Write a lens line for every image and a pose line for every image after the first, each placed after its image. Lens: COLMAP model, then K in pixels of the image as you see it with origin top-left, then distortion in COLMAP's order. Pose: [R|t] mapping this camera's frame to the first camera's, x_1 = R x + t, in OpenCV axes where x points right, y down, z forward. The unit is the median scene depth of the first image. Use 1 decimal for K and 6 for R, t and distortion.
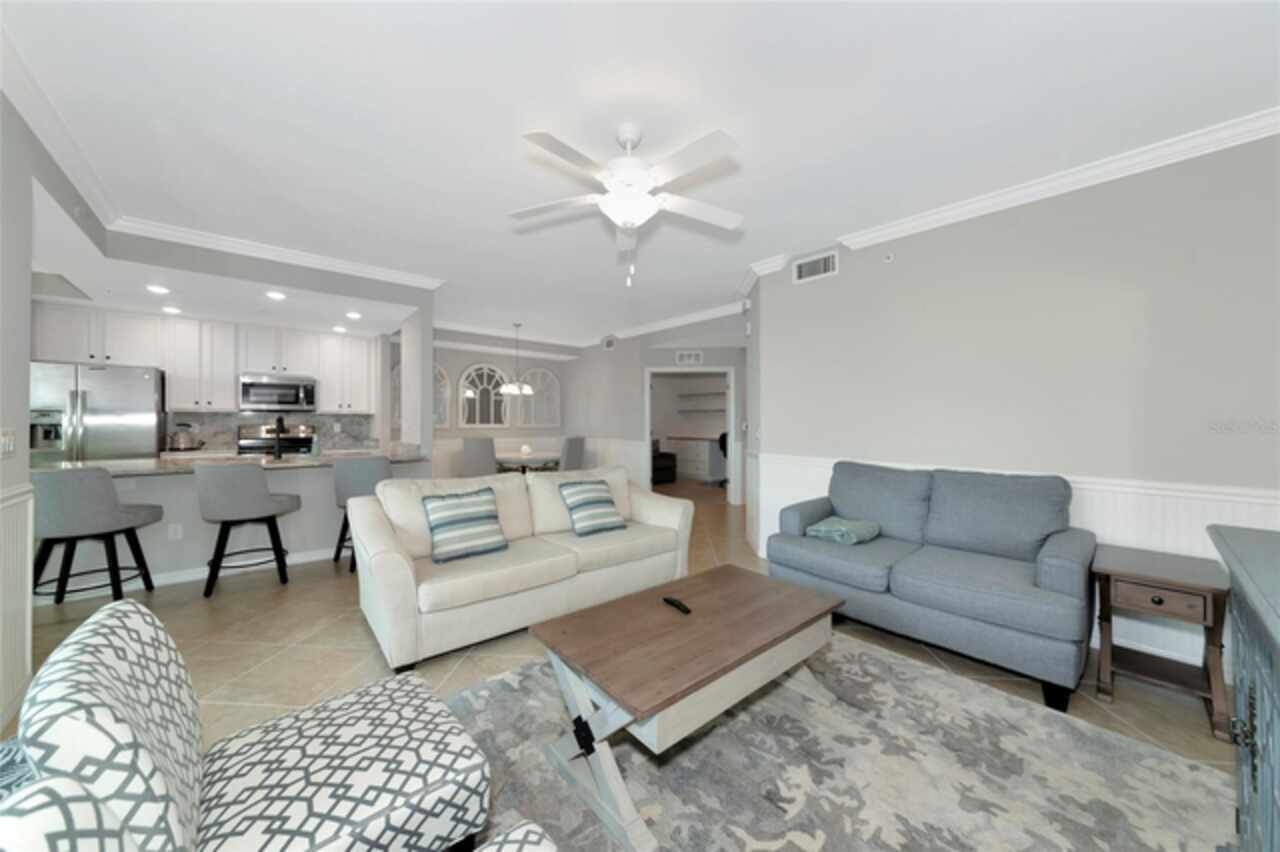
lens RADIAL K [[464.6, 0, 628.6], [0, 464.6, 418.2], [0, 0, 1]] dist [-0.002036, -0.000121]
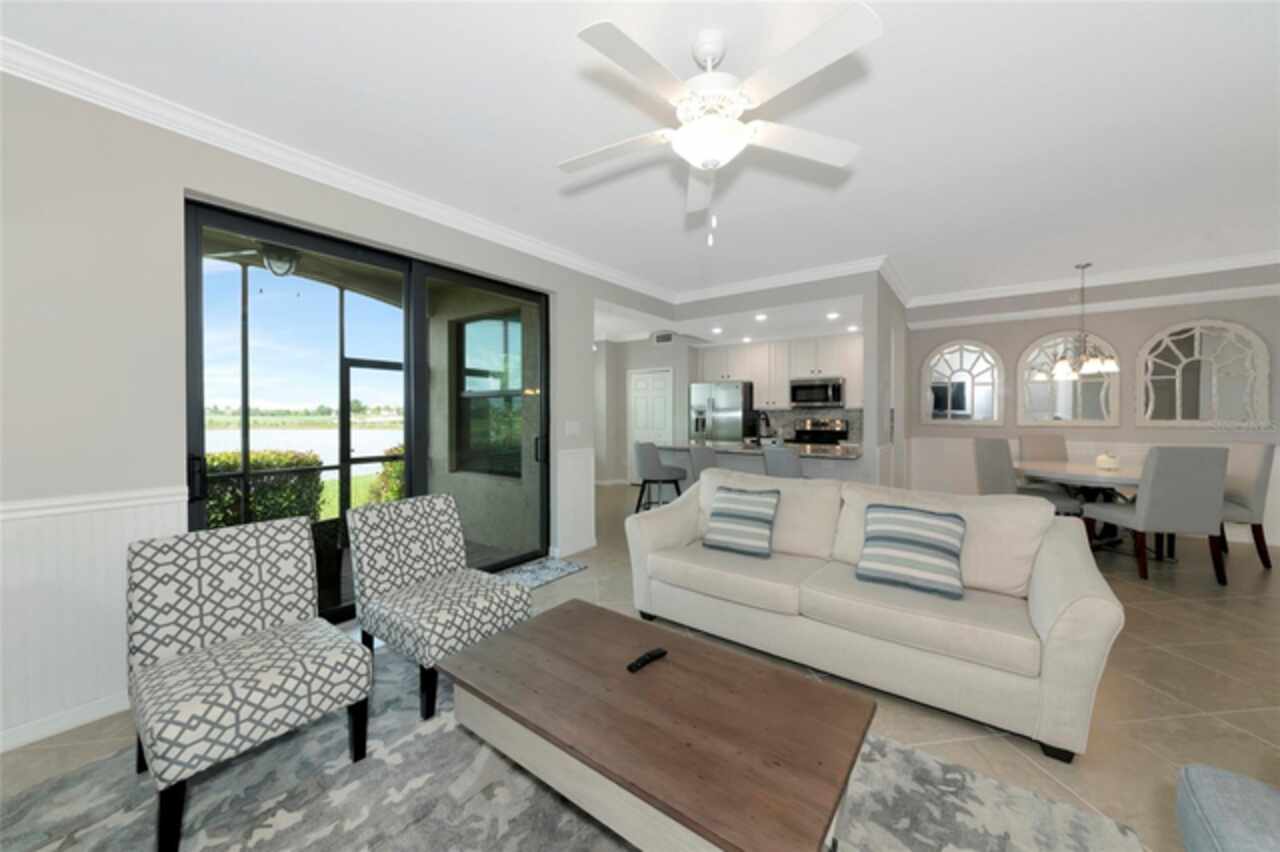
lens RADIAL K [[464.6, 0, 628.6], [0, 464.6, 418.2], [0, 0, 1]] dist [-0.002036, -0.000121]
pose [[0.198638, 0.003247, -0.980068, 0.362885], [0.010007, 0.999936, 0.005341, -0.000209], [0.980022, -0.010869, 0.198592, 0.352556]]
